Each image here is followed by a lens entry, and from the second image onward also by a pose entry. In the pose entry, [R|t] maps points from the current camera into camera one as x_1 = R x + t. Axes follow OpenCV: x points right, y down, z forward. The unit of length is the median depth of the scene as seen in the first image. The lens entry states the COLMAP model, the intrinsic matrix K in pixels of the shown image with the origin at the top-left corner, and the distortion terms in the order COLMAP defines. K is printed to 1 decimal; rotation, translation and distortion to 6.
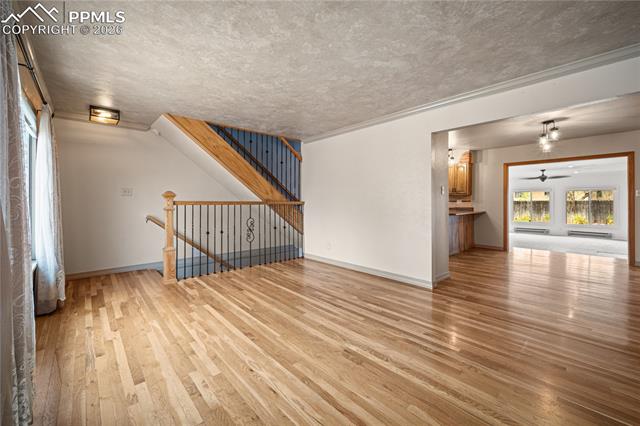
lens RADIAL K [[260.3, 0, 316.5], [0, 260.3, 209.9], [0, 0, 1]] dist [-0.000609, -0.000383]
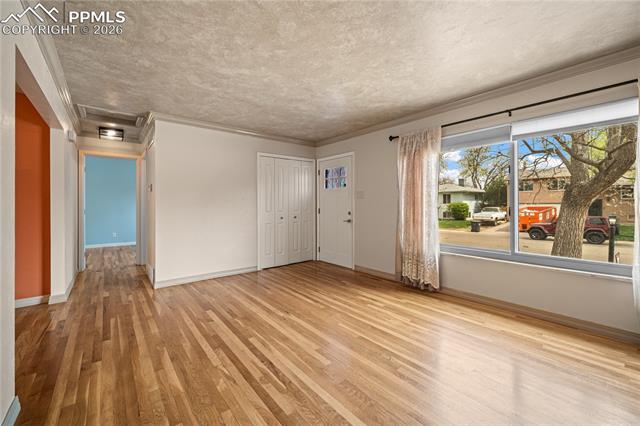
lens RADIAL K [[260.3, 0, 319.9], [0, 260.3, 206.7], [0, 0, 1]] dist [-0.000609, -0.000383]
pose [[-0.999246, 0.003362, 0.038672, -0.094273], [0.004739, 0.999356, 0.035556, -0.059096], [-0.038528, 0.035712, -0.998619, 1.945141]]
